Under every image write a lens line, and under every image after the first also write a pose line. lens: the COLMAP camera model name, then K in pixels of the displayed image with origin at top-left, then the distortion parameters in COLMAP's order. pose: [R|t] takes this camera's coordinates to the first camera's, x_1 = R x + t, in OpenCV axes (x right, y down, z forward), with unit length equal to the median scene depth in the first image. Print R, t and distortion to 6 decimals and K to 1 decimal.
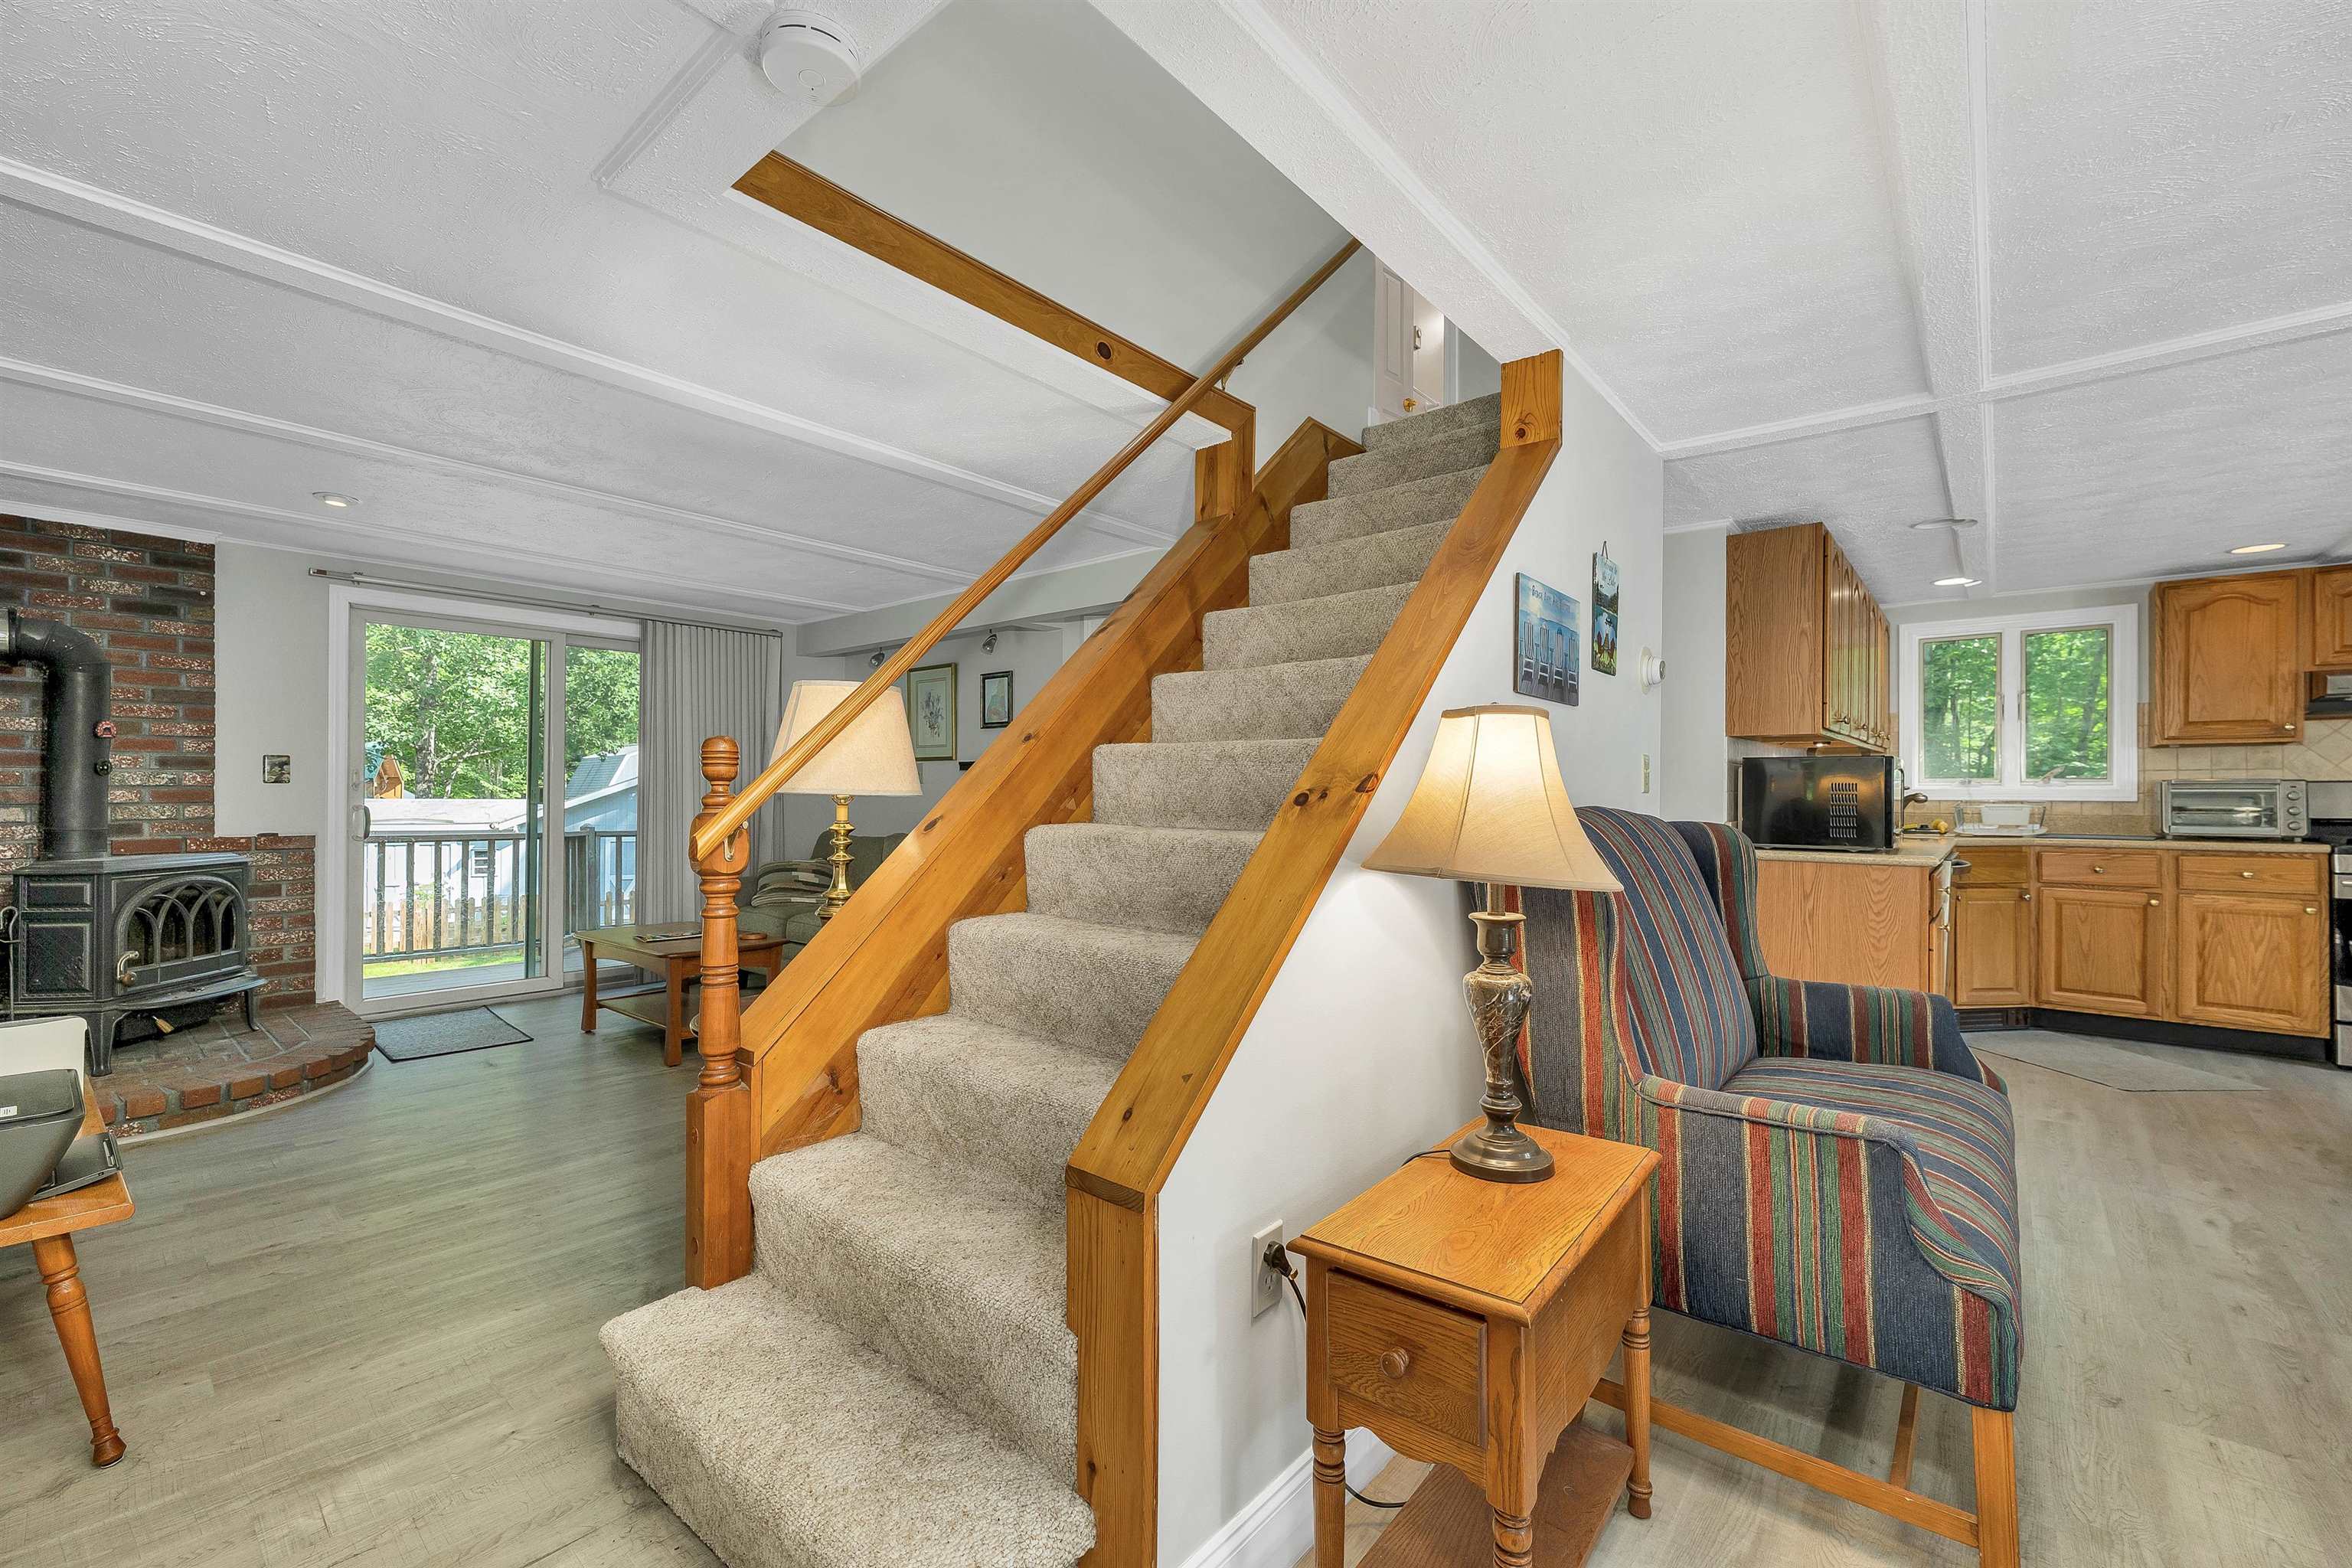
lens RADIAL K [[988.6, 0, 1168.7], [0, 988.6, 795.7], [0, 0, 1]] dist [0.001001, -0.000343]
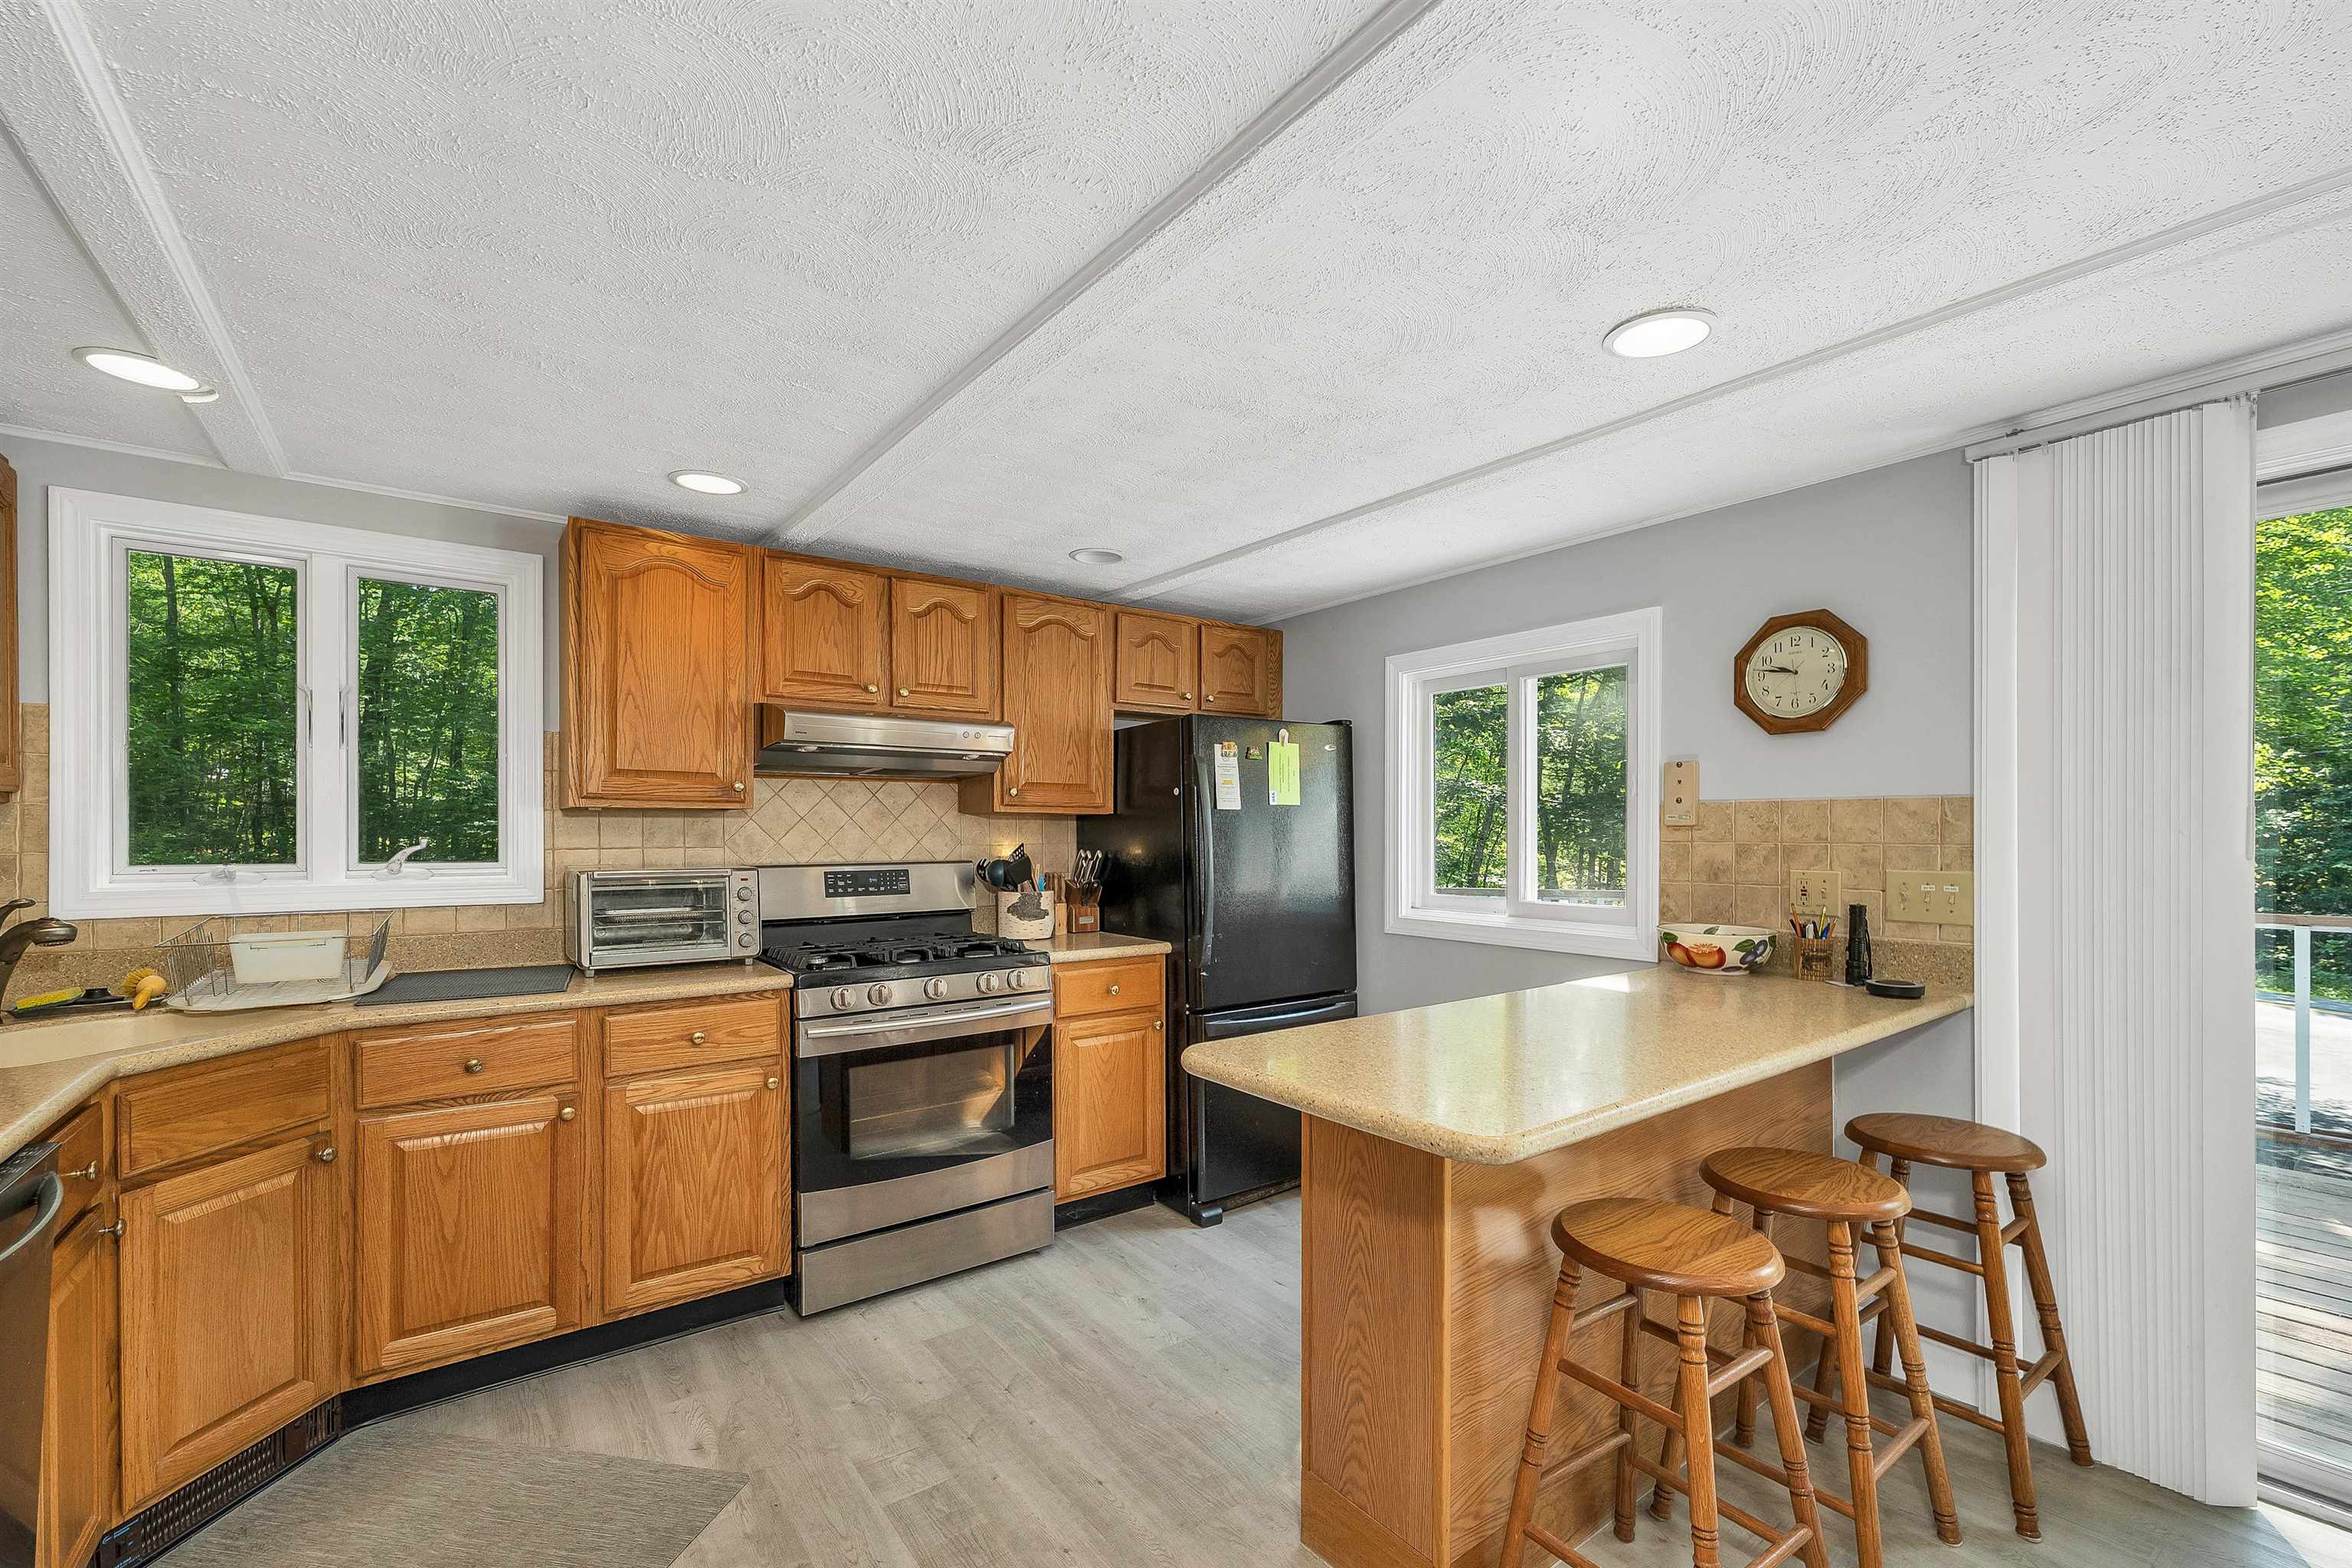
lens RADIAL K [[988.6, 0, 1143.3], [0, 988.6, 834.1], [0, 0, 1]] dist [0.001001, -0.000343]
pose [[0.256491, -0.006761, 0.966523, 0.566699], [-0.002147, 0.999969, 0.007564, -0.043170], [-0.966544, -0.004015, 0.256469, 0.569285]]
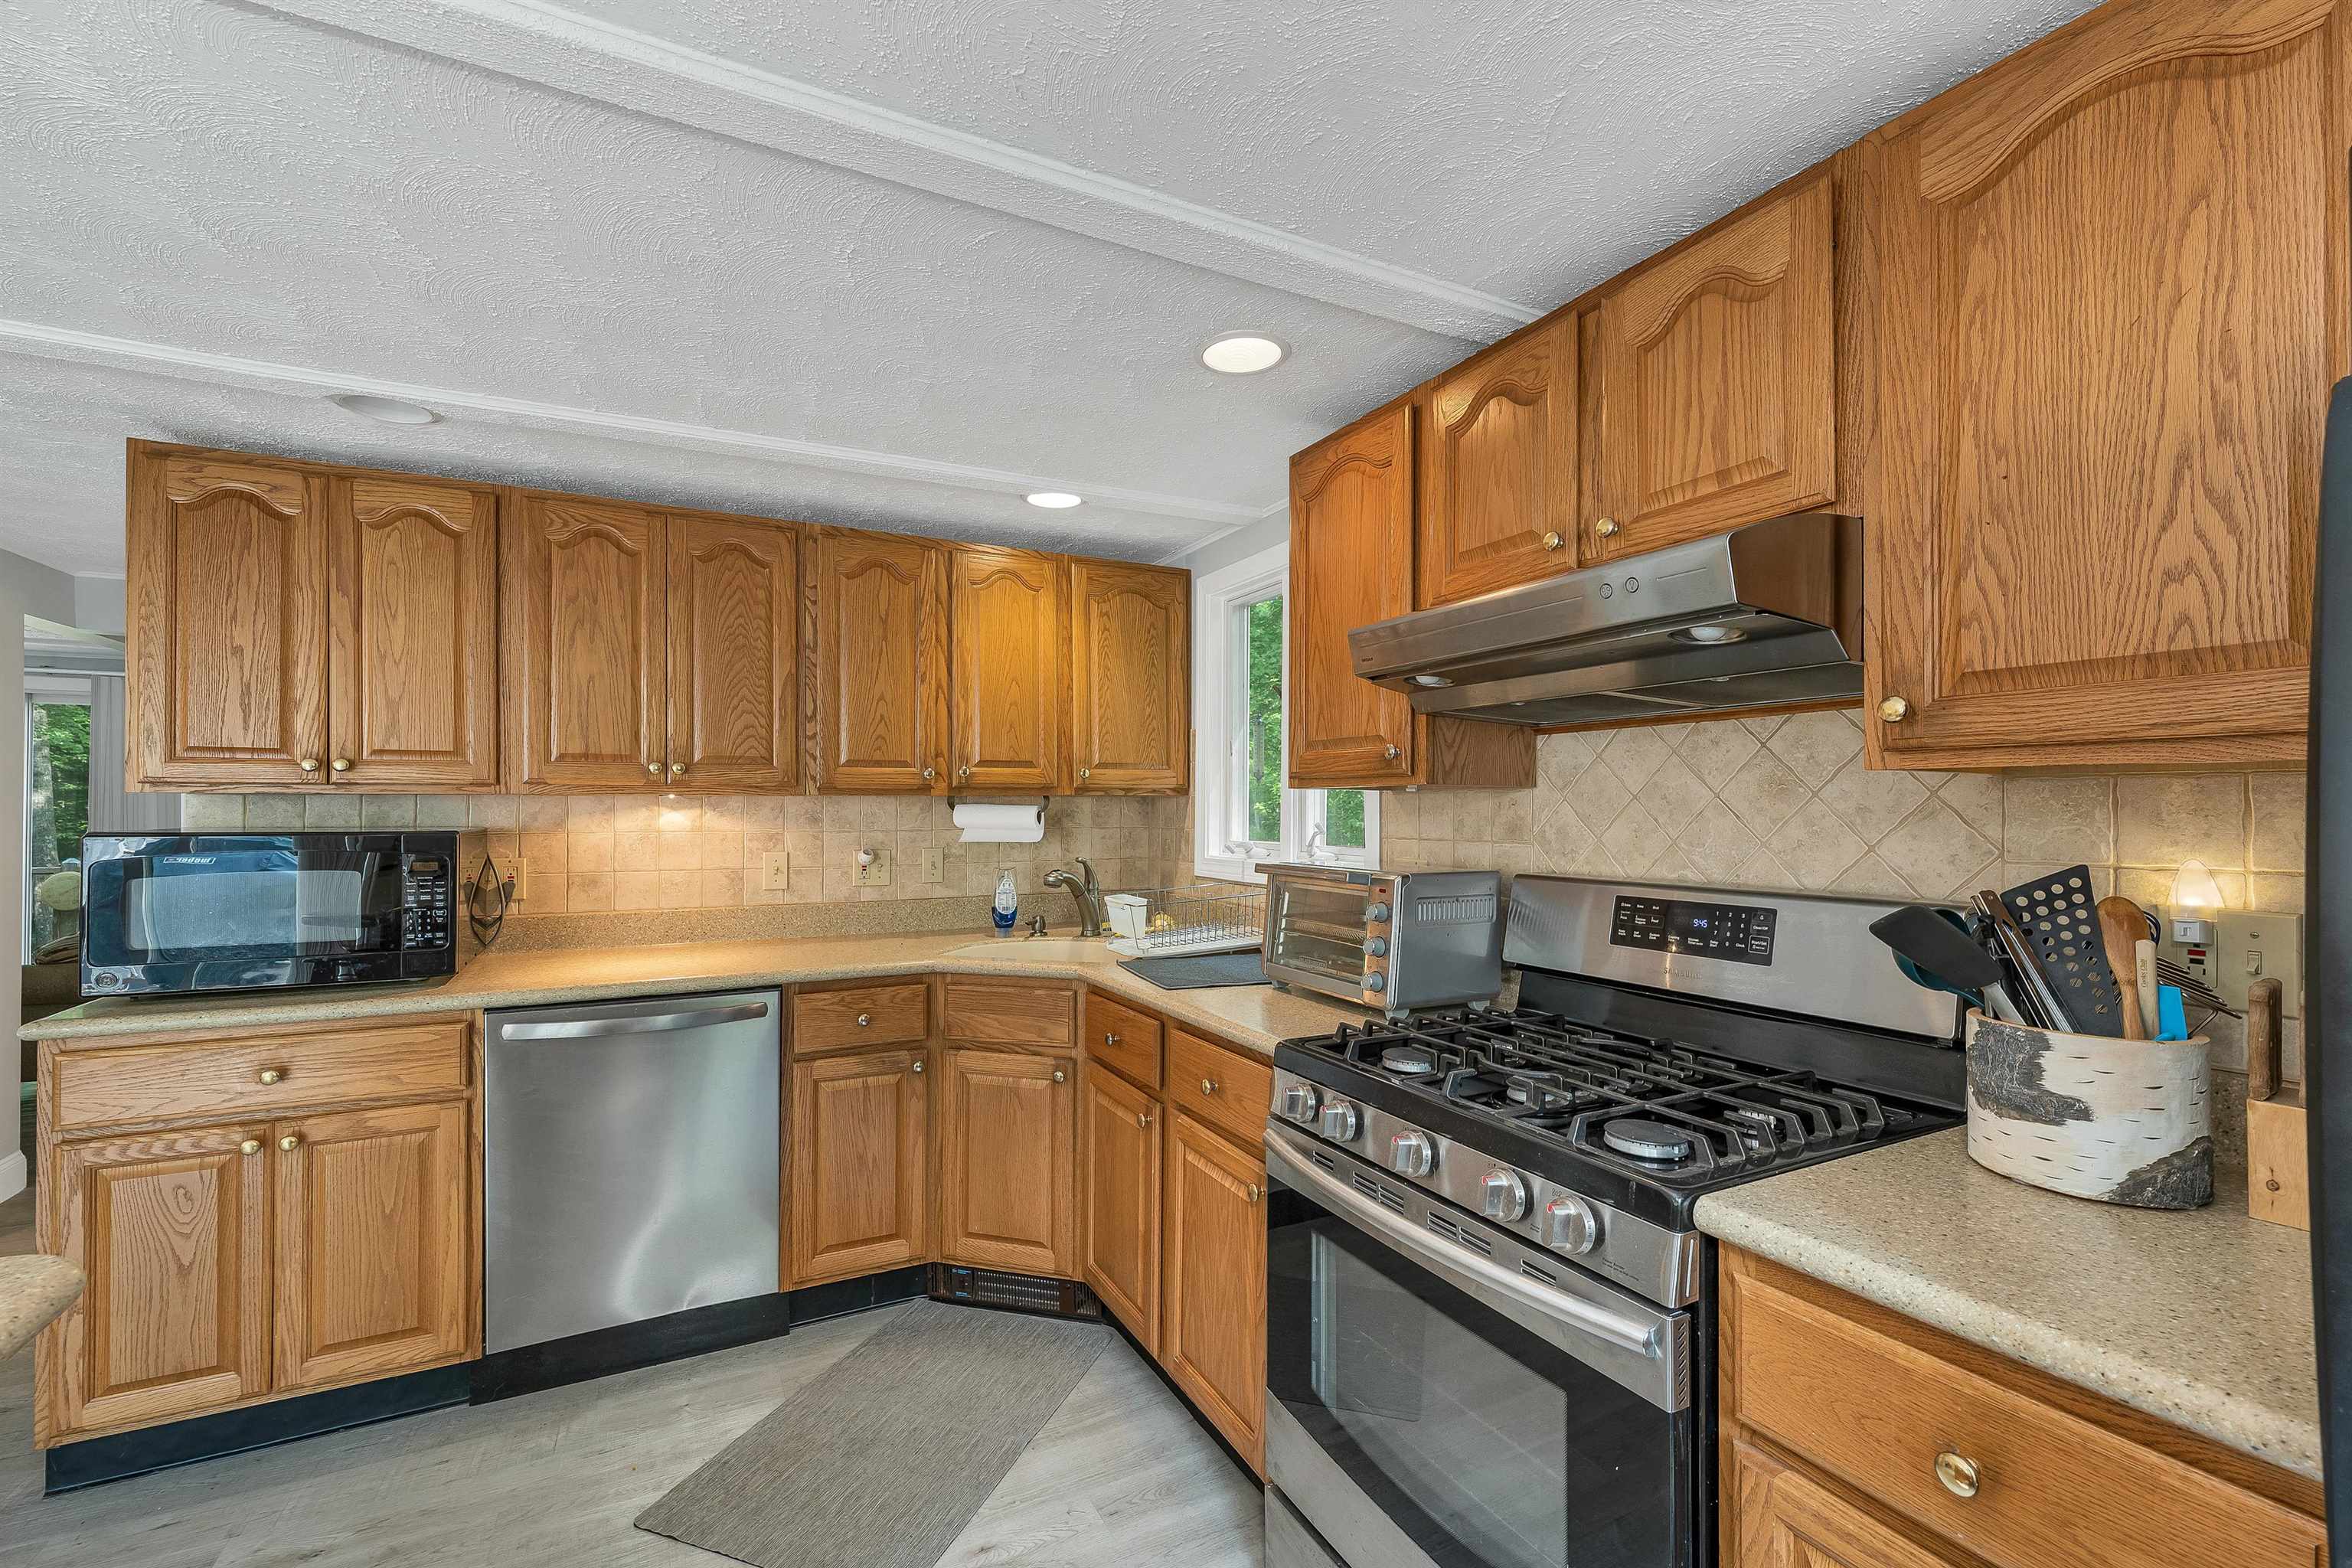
lens RADIAL K [[988.6, 0, 1176.1], [0, 988.6, 797.3], [0, 0, 1]] dist [0.001001, -0.000343]
pose [[0.920019, -0.007392, -0.391803, 1.212413], [0.002192, 0.999904, -0.013717, -0.043594], [0.391867, 0.011761, 0.919947, 0.553376]]
